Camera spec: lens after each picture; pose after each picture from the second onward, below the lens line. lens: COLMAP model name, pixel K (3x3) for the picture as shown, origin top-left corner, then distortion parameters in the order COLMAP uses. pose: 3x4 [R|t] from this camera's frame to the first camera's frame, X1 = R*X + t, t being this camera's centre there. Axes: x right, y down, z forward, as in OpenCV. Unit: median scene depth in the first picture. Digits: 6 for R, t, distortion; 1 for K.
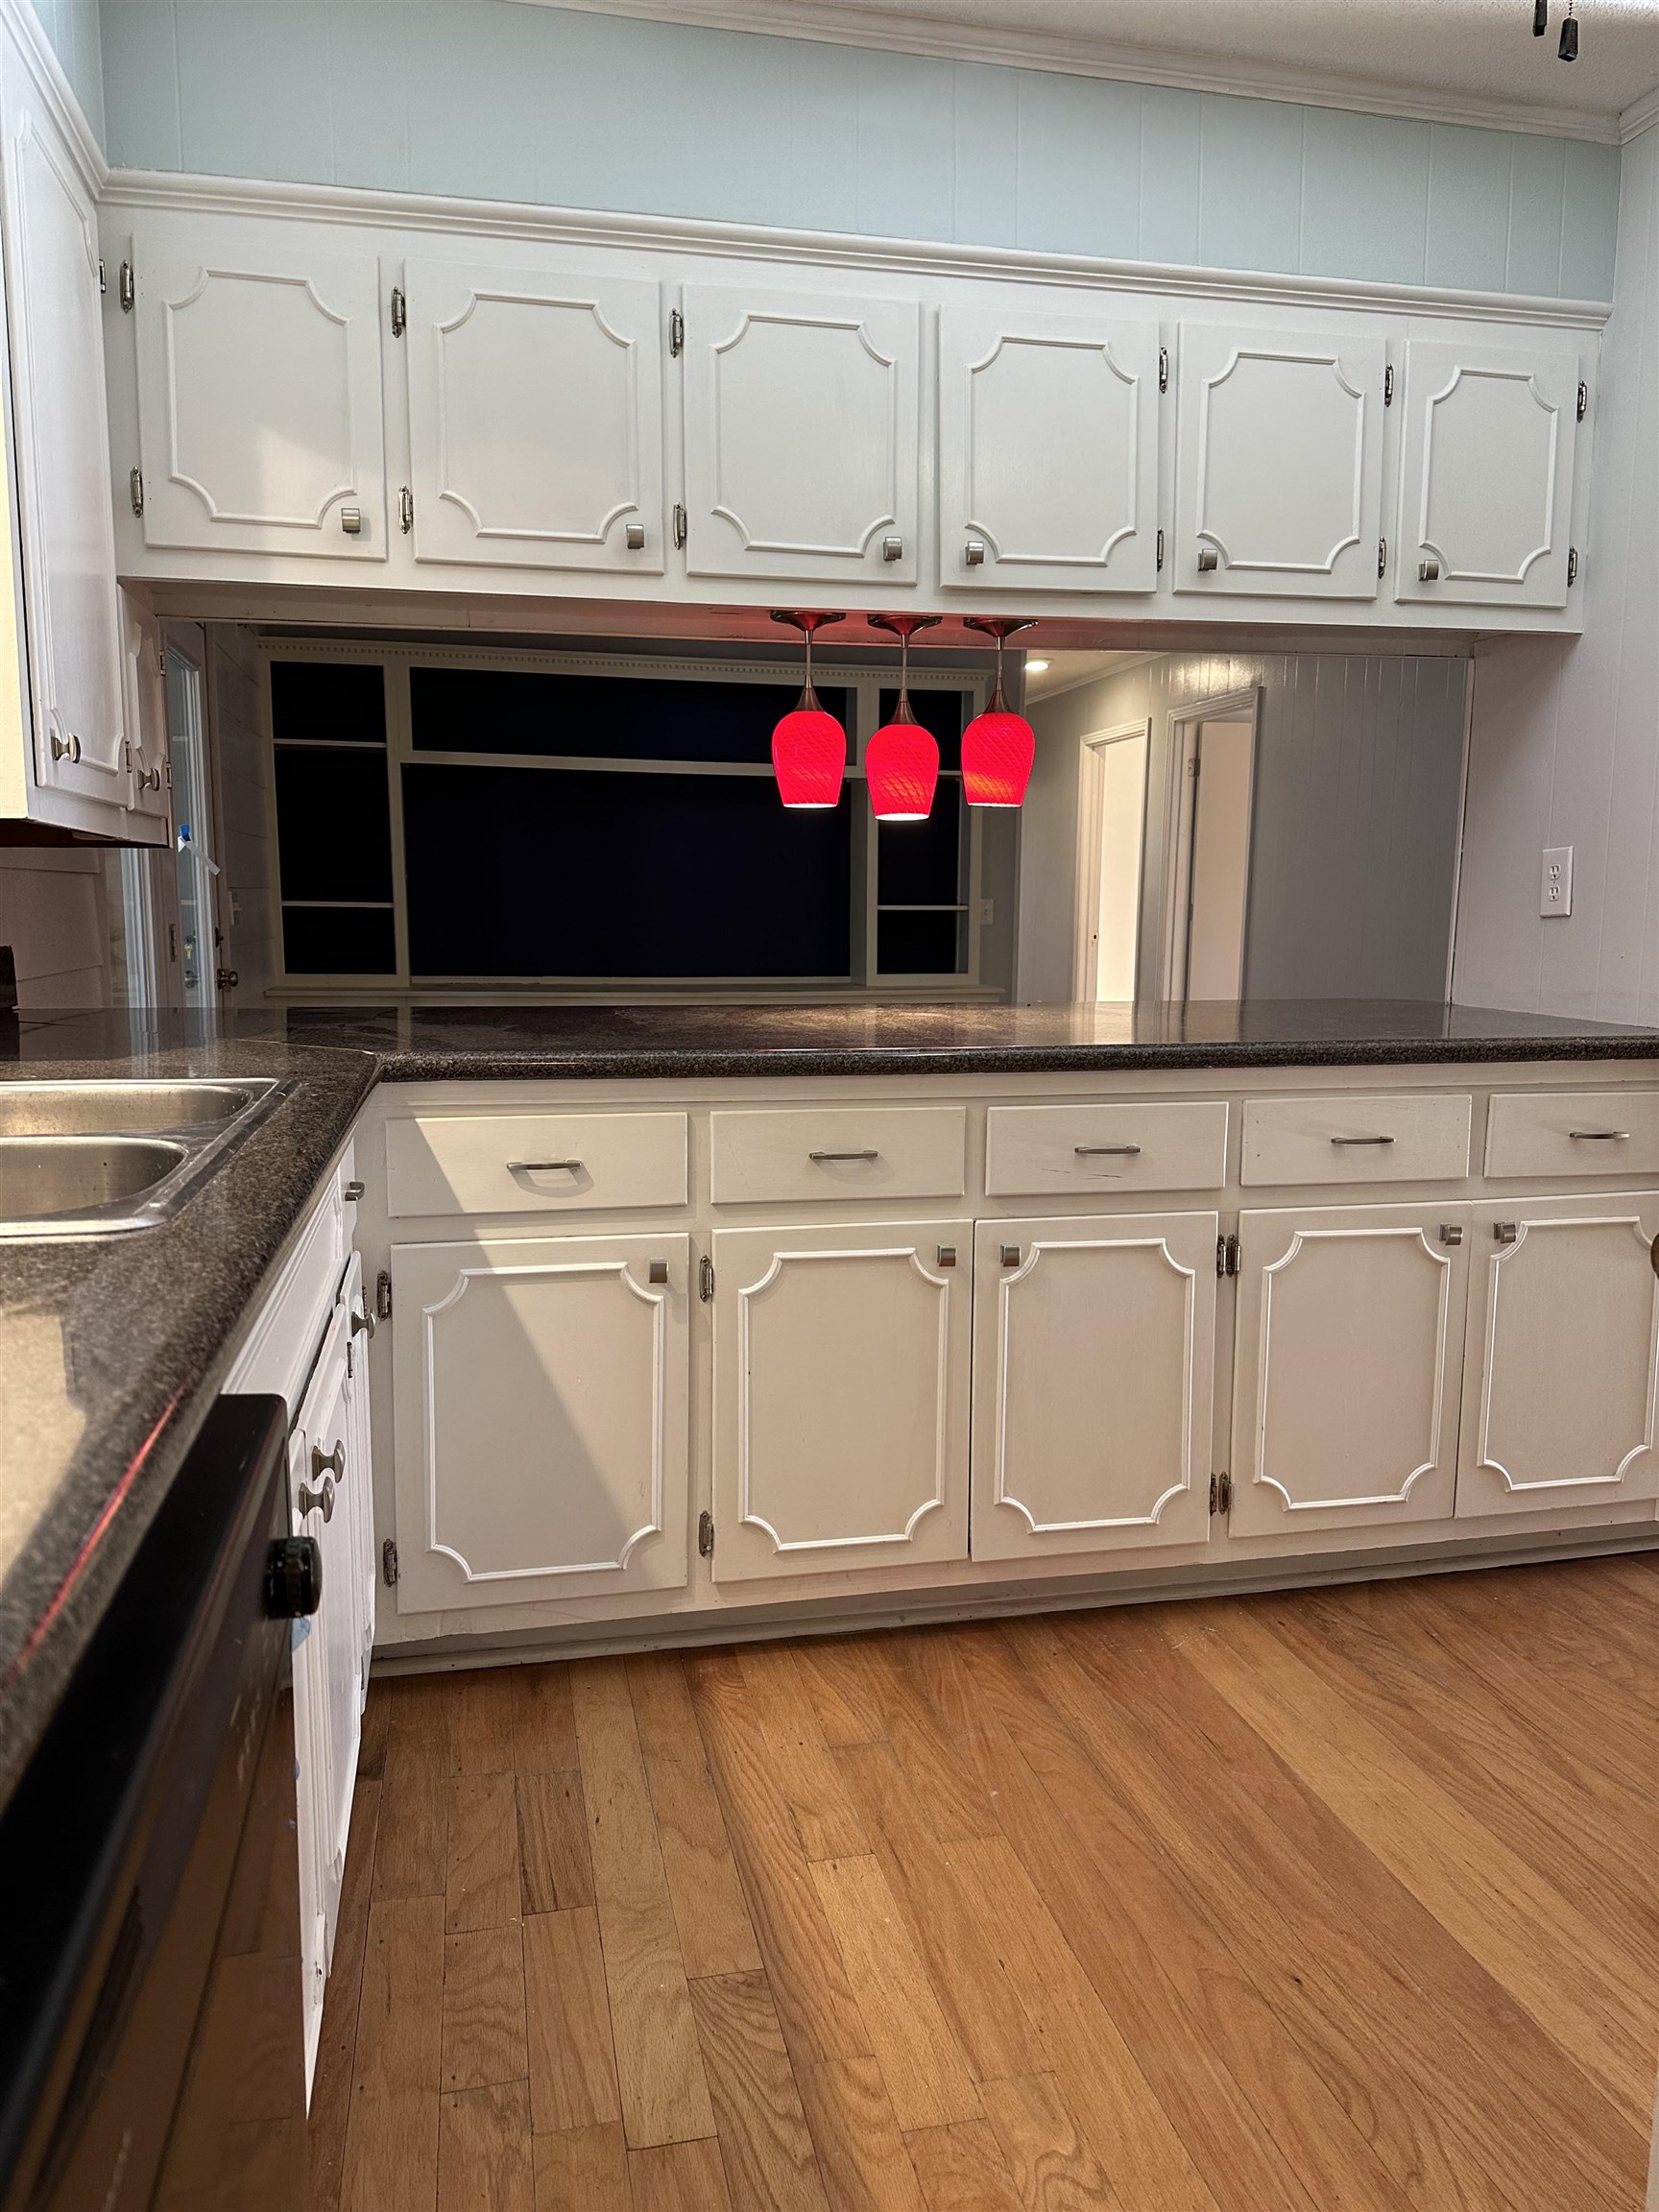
lens RADIAL K [[1528.9, 0, 829.5], [0, 1528.9, 1106.0], [0, 0, 1]] dist [0.047277, -0.065015]
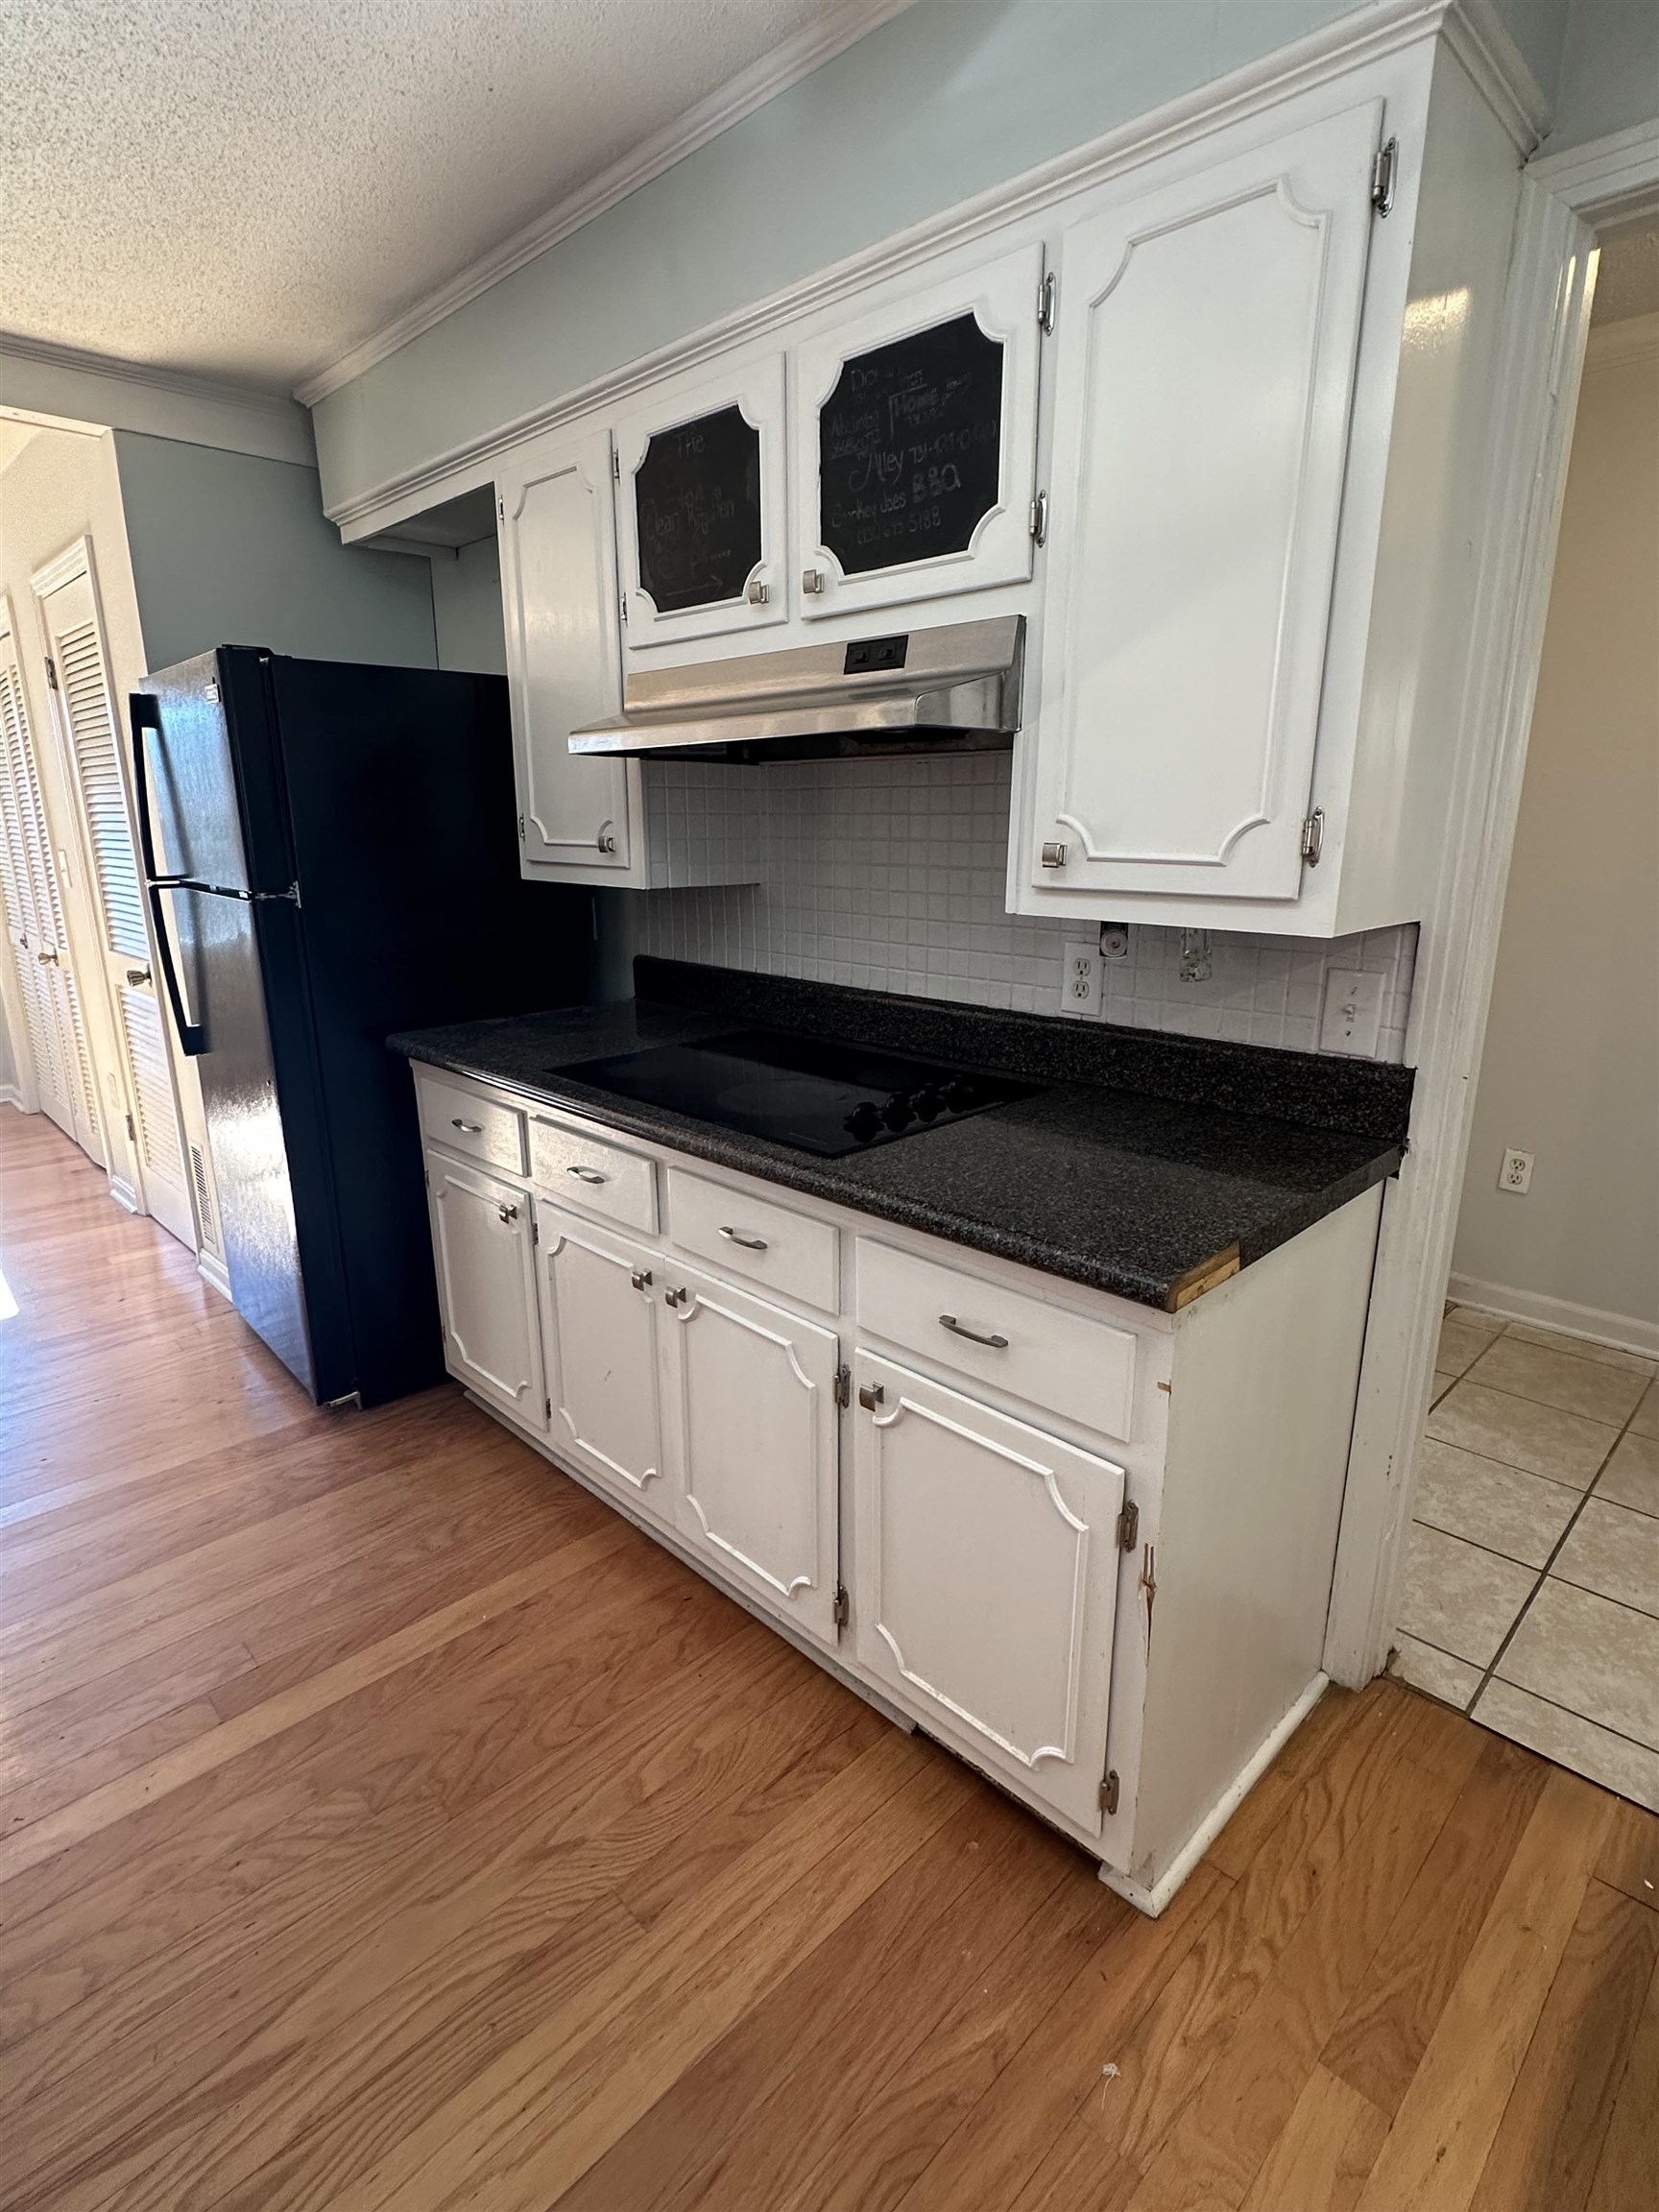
lens RADIAL K [[1108.4, 0, 829.5], [0, 1108.4, 1106.0], [0, 0, 1]] dist [0.000120, -0.000515]
pose [[-0.531707, -0.218124, 0.818358, -0.073485], [0.113416, 0.939224, 0.324029, -0.215216], [-0.839300, 0.265103, -0.474653, 0.778124]]
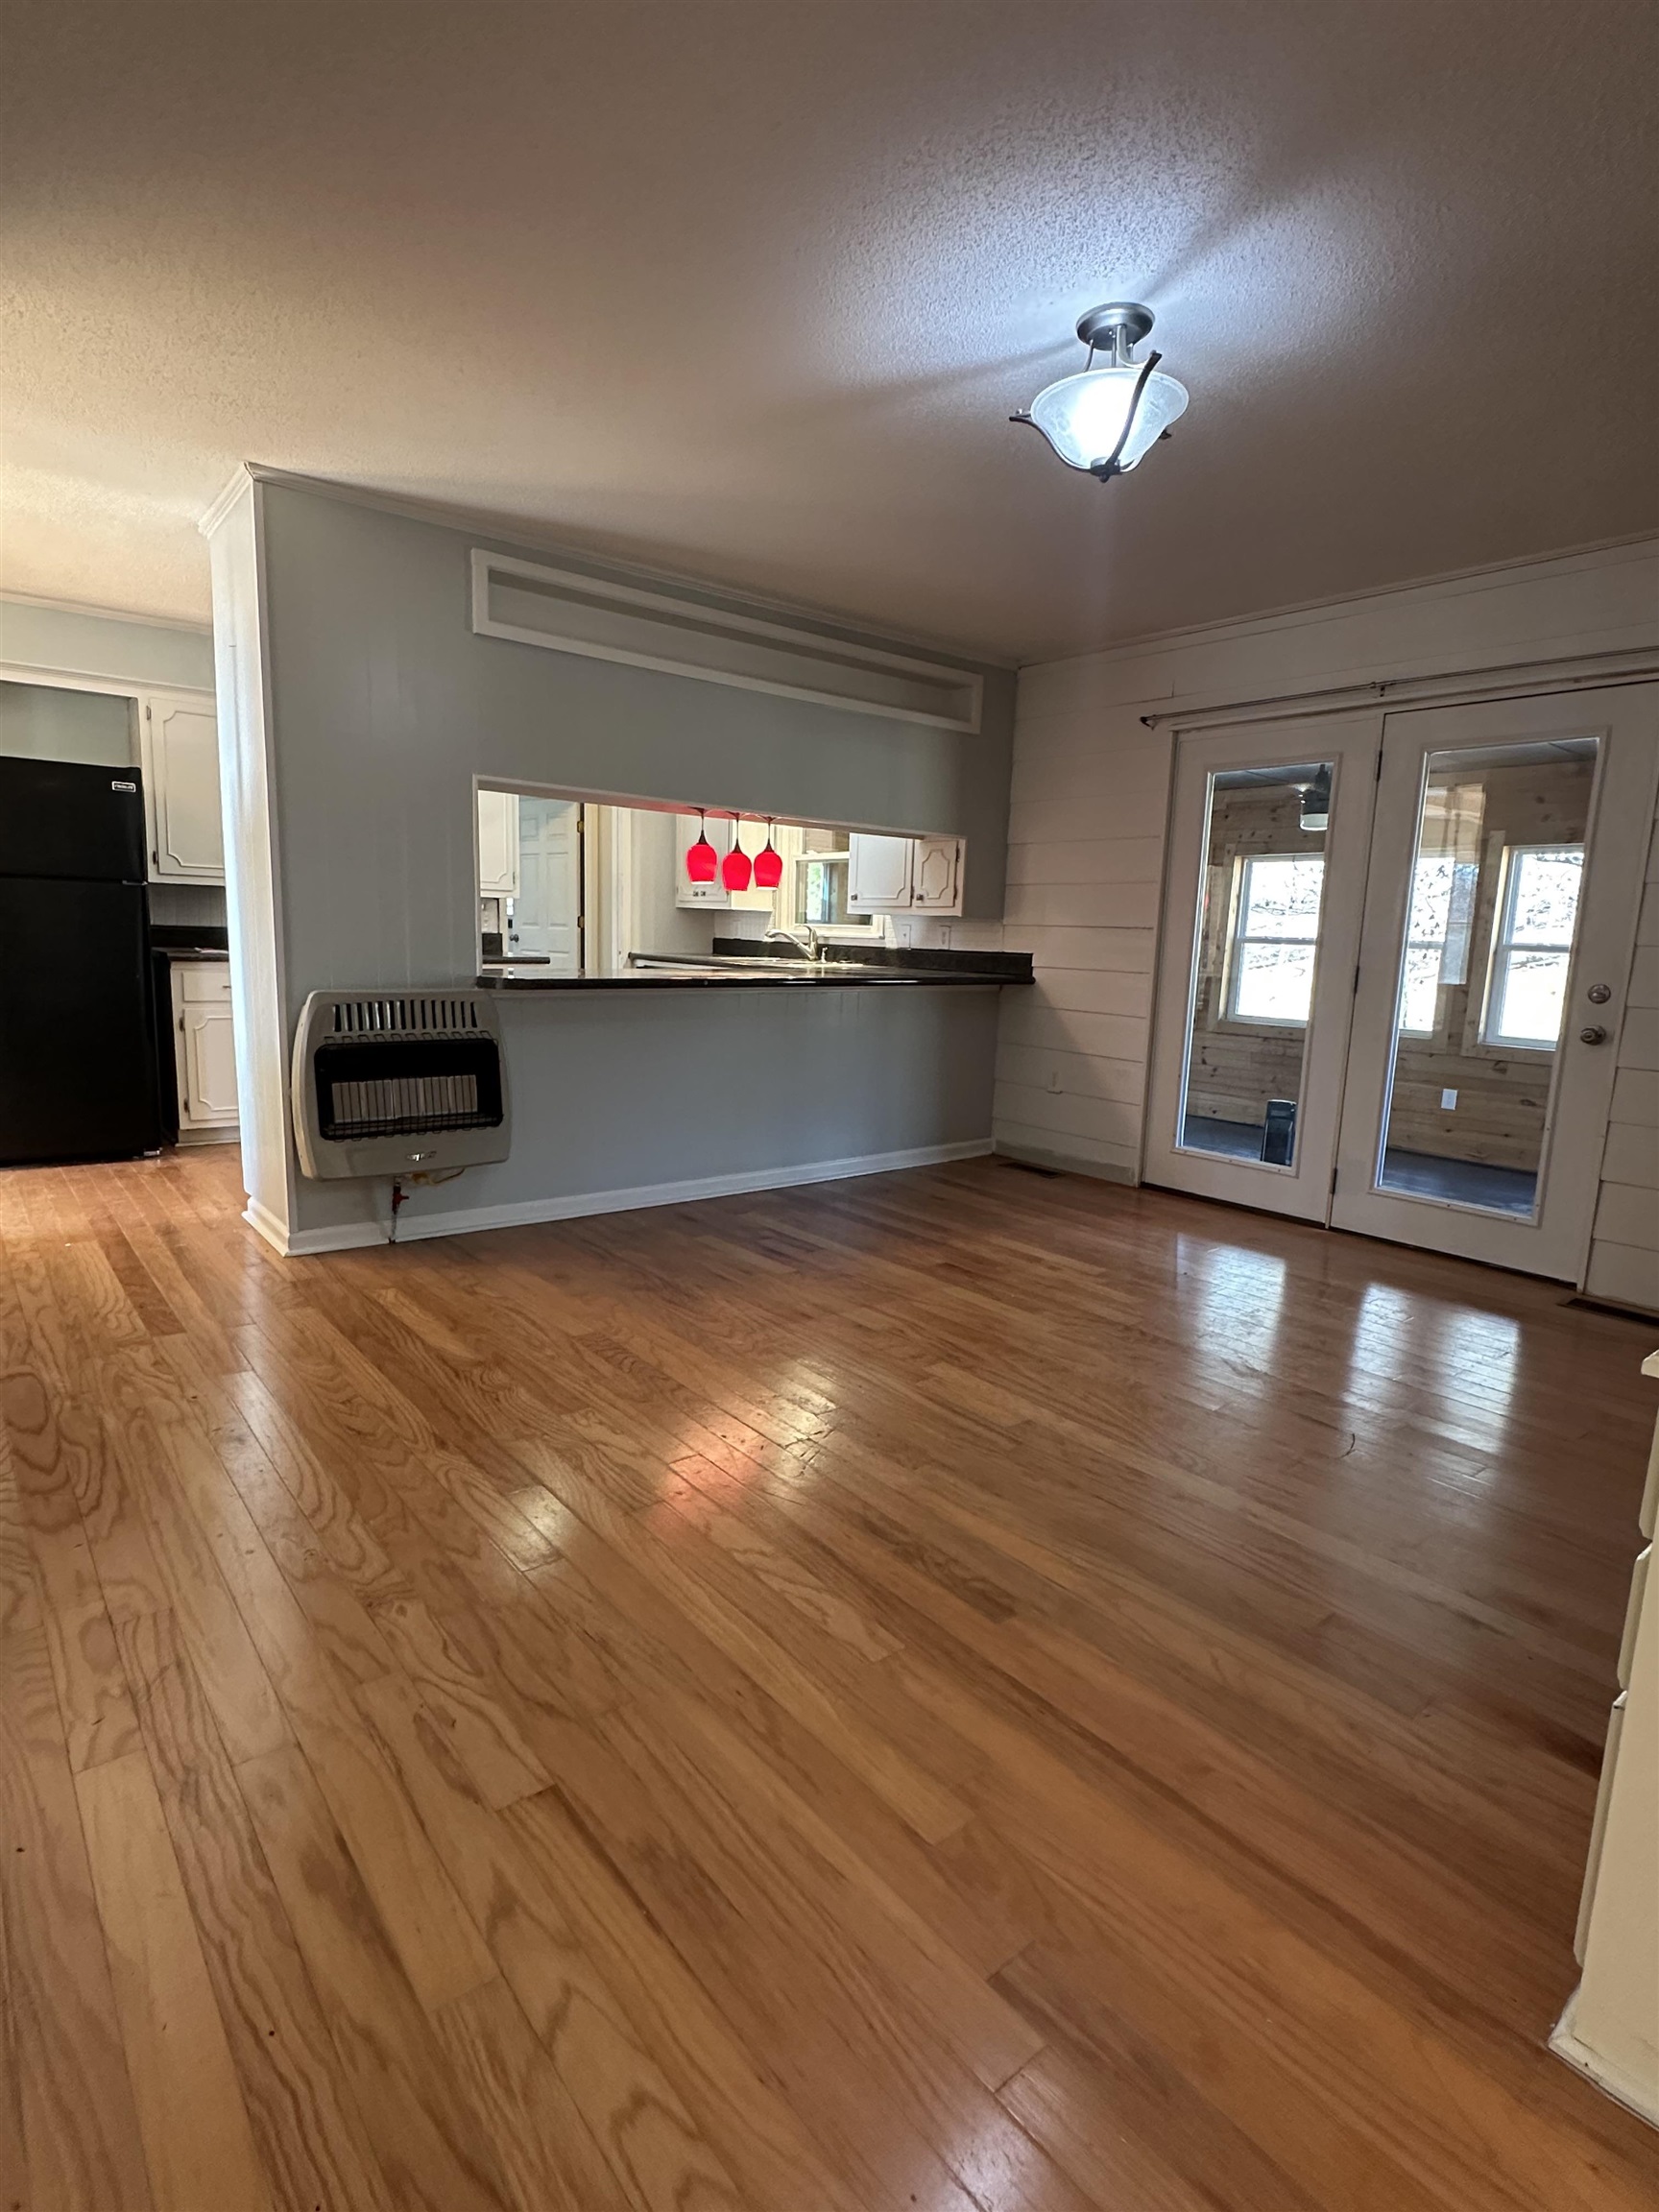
lens RADIAL K [[1115.8, 0, 823.2], [0, 1115.8, 1117.5], [0, 0, 1]] dist [0.001276, 0.000573]
pose [[-0.896244, 0.037865, -0.441943, 0.870149], [-0.097575, 0.955113, 0.279711, -0.423478], [0.432697, 0.293812, -0.852319, 3.206136]]
